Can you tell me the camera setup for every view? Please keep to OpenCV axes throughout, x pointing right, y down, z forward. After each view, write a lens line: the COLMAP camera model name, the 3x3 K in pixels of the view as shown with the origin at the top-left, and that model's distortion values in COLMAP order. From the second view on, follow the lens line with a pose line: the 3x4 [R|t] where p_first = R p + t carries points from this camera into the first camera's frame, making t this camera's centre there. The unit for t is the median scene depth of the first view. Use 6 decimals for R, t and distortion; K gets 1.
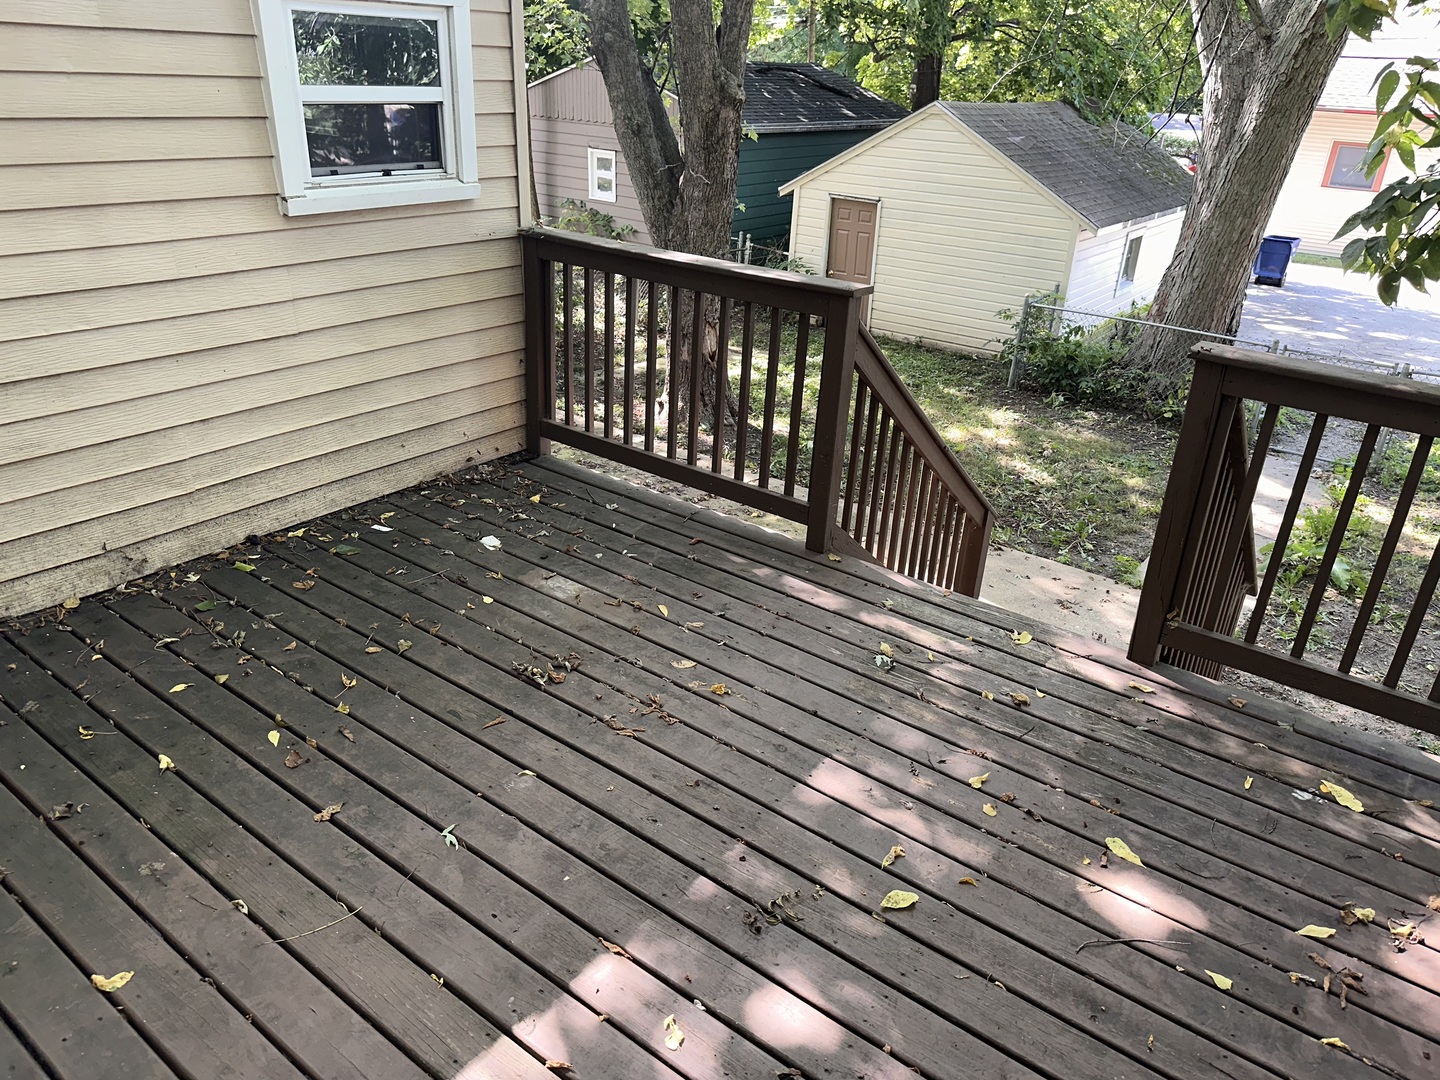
lens RADIAL K [[1029.5, 0, 720.3], [0, 1029.5, 543.0], [0, 0, 1]] dist [0.034987, -0.043985]
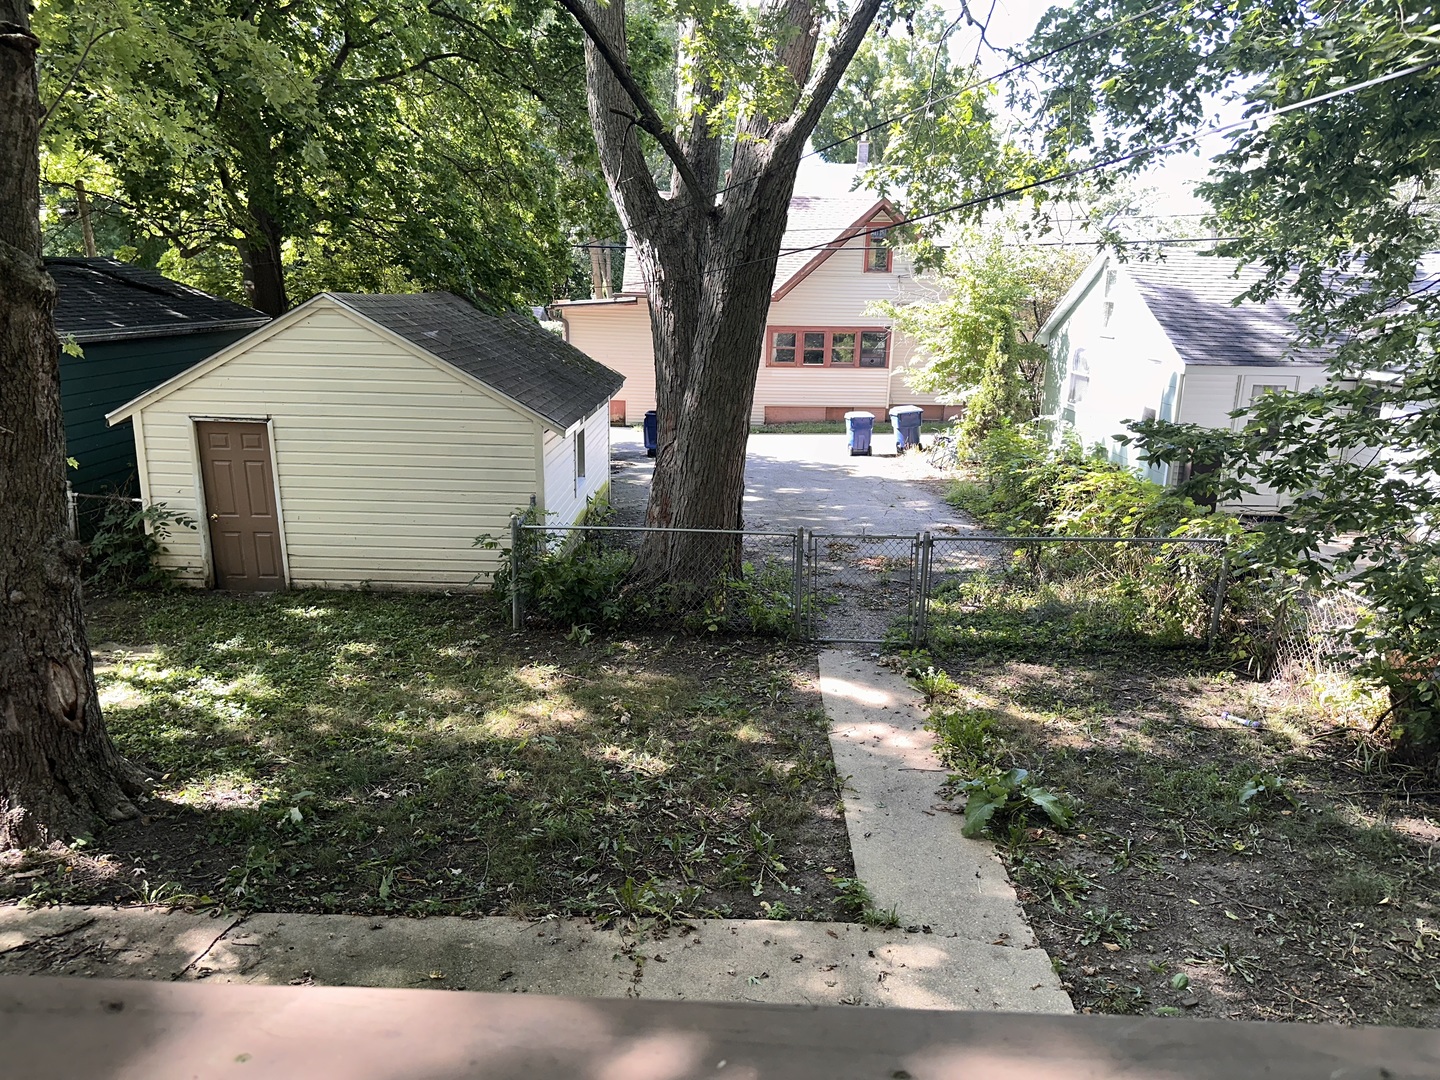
lens RADIAL K [[1008.3, 0, 721.7], [0, 1008.3, 539.0], [0, 0, 1]] dist [0.058074, -0.005984]
pose [[0.807108, -0.171198, 0.565038, -0.019610], [0.265769, 0.959940, -0.088779, -0.102533], [-0.527204, 0.221824, 0.820274, 0.254096]]
